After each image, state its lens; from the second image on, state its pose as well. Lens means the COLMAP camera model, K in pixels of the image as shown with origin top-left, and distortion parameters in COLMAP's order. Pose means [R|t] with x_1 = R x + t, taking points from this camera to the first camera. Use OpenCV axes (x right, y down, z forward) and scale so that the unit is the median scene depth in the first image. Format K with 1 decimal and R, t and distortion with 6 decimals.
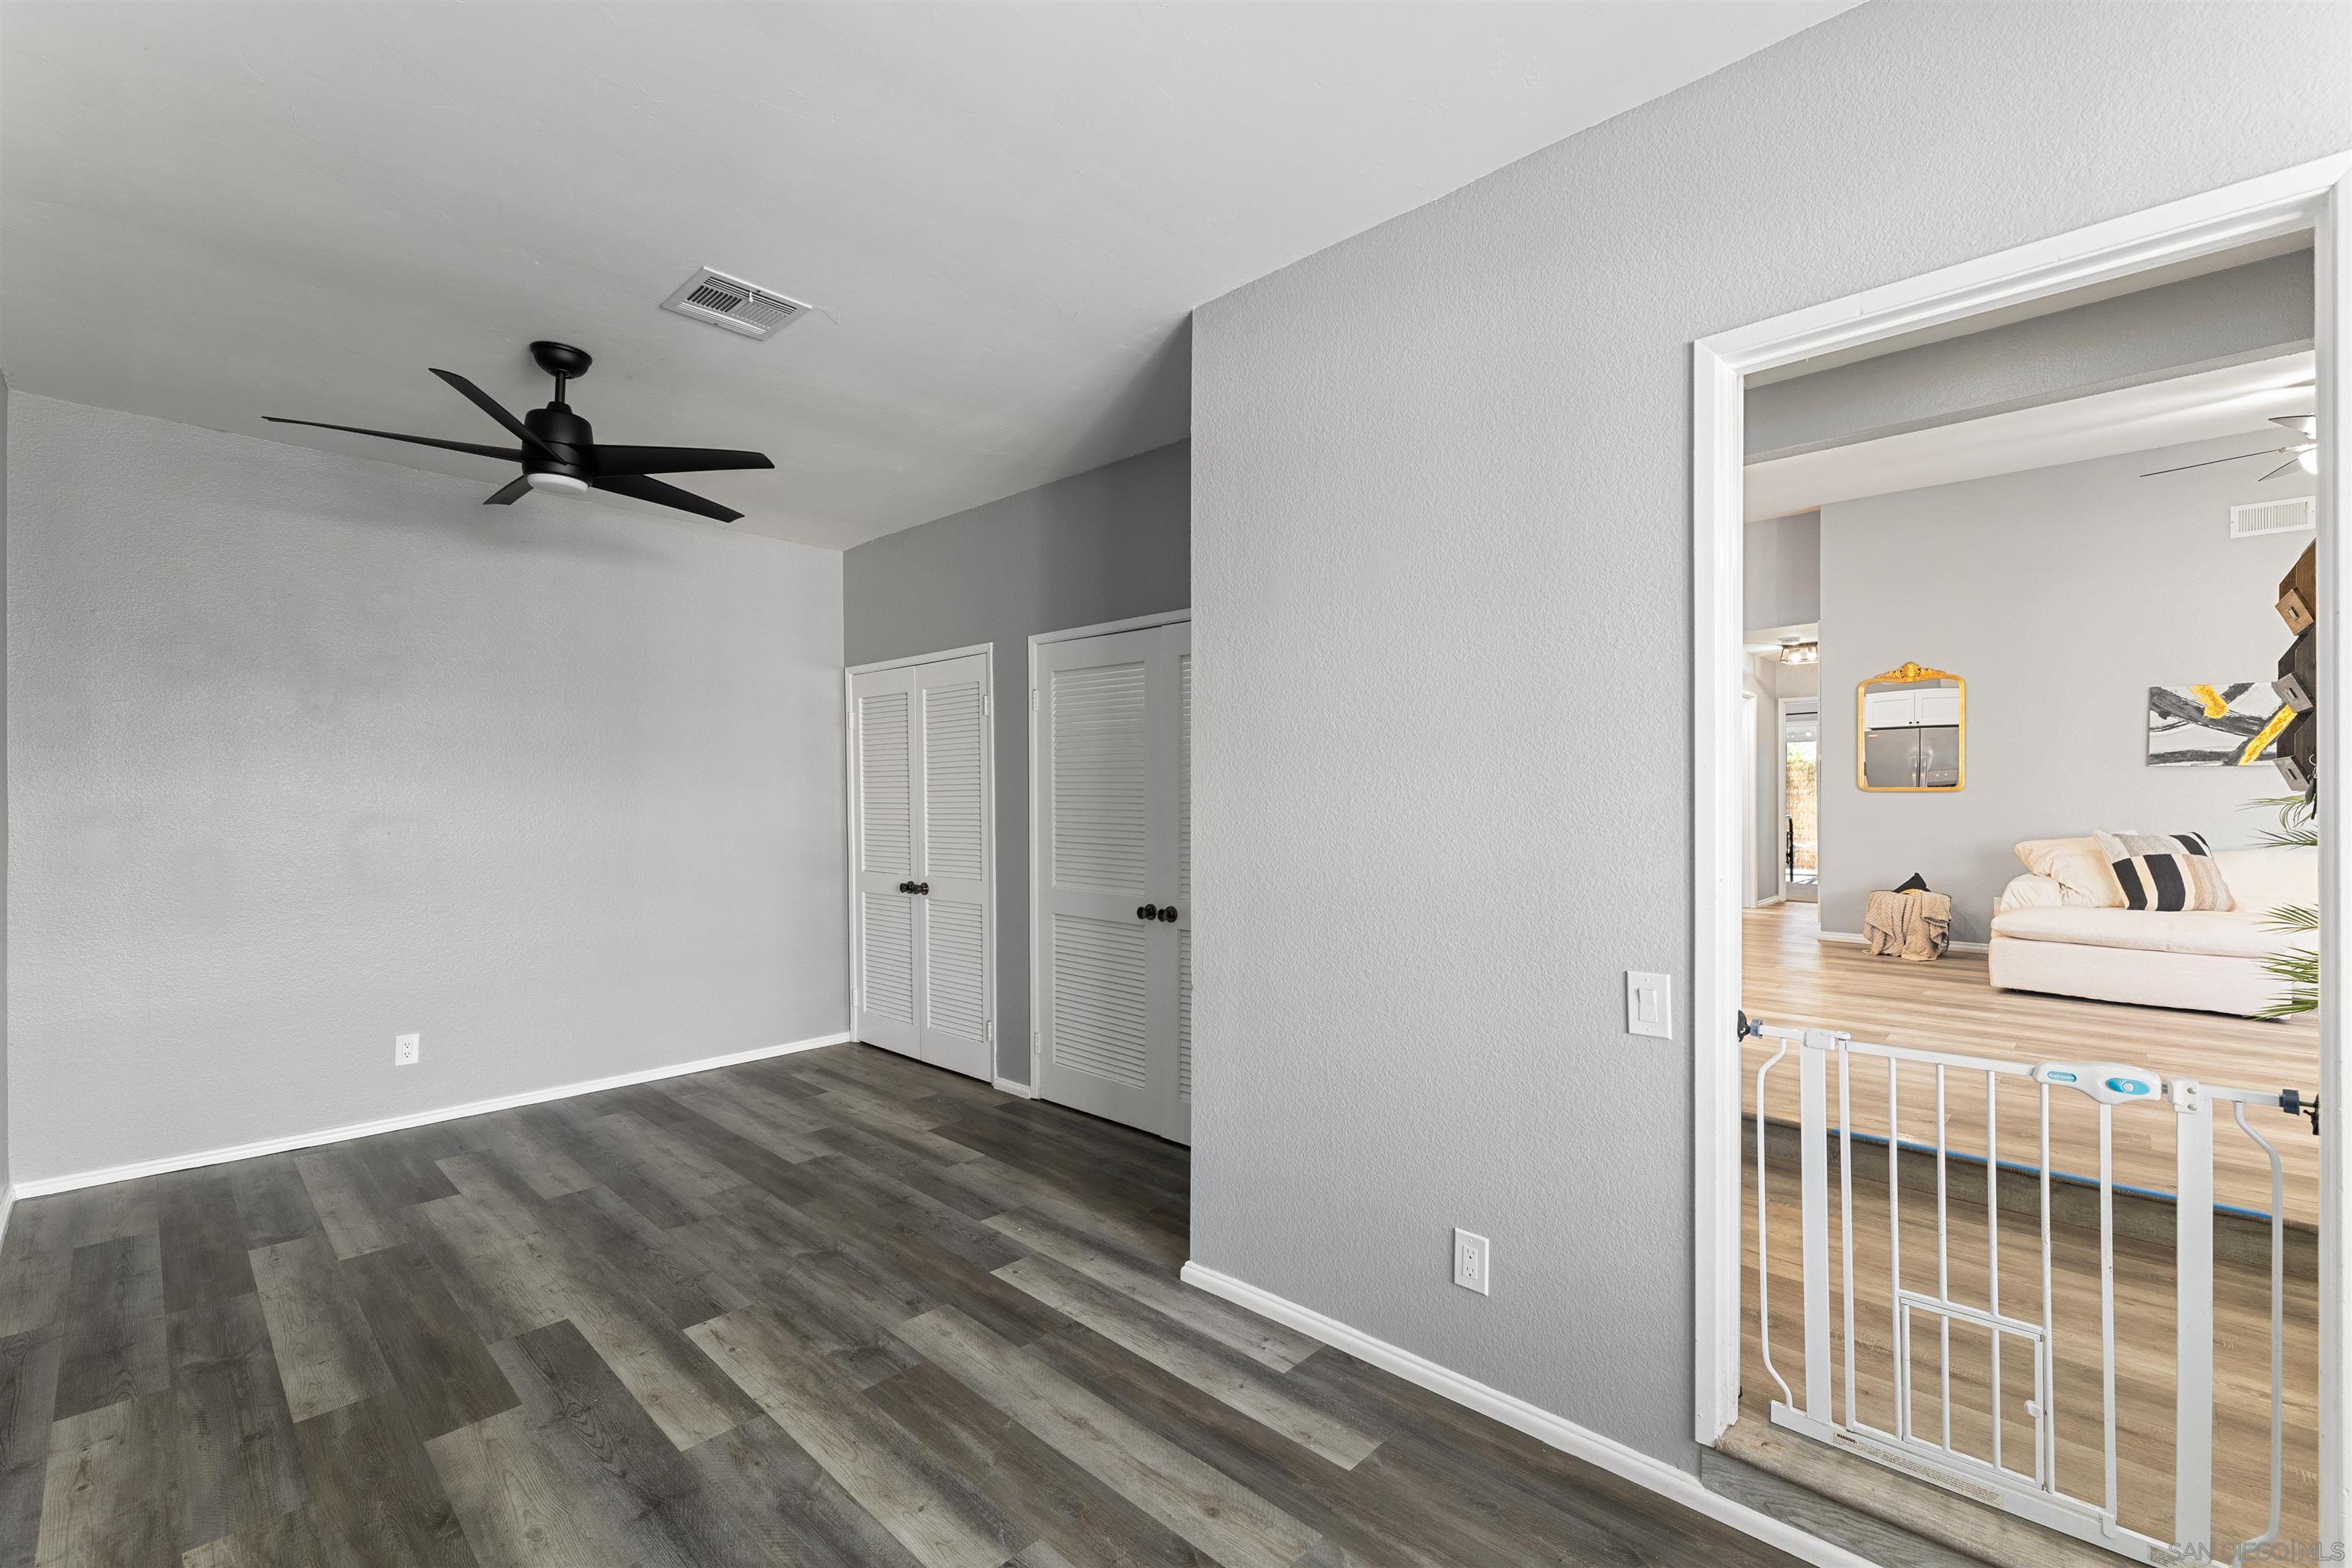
lens RADIAL K [[993.8, 0, 1182.5], [0, 993.8, 786.5], [0, 0, 1]] dist [-0.000380, 0.000661]
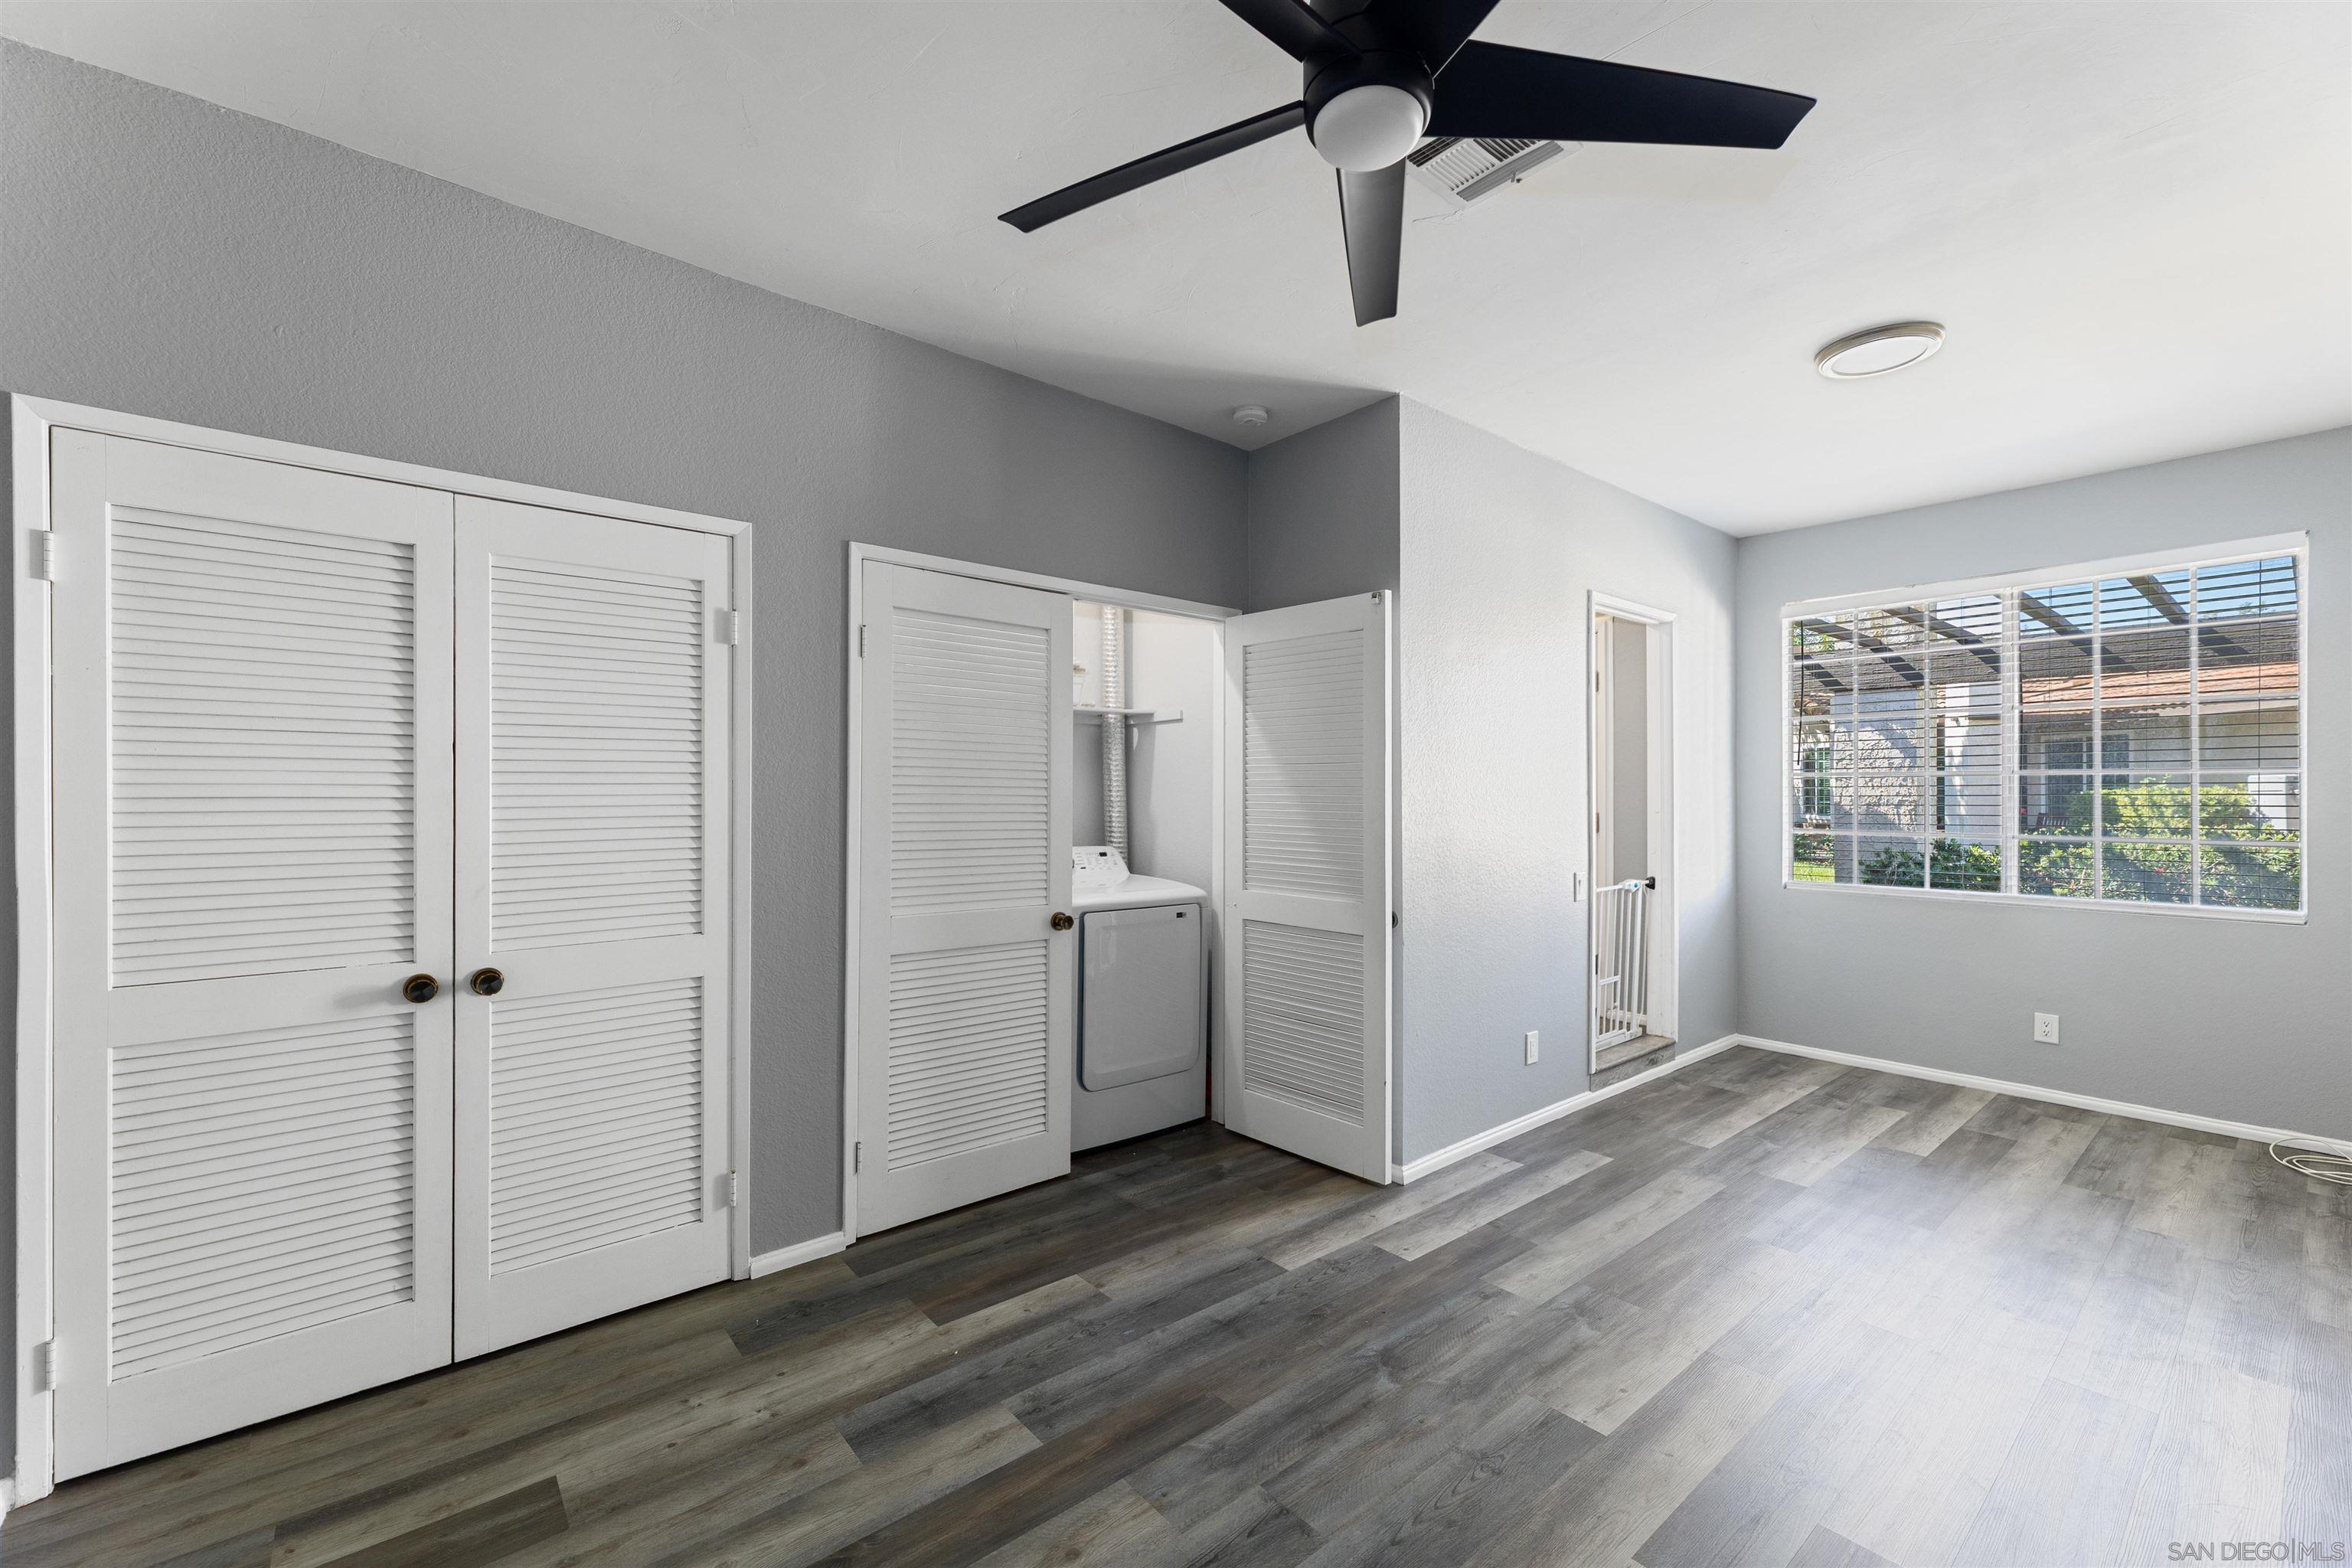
lens RADIAL K [[946.6, 0, 1182.5], [0, 946.6, 786.6], [0, 0, 1]] dist [-0.001369, 0.003842]
pose [[0.128473, 0.003659, 0.991706, -0.941061], [-0.016329, 0.999865, -0.001574, 0.008594], [-0.991579, -0.015992, 0.128516, 0.886925]]
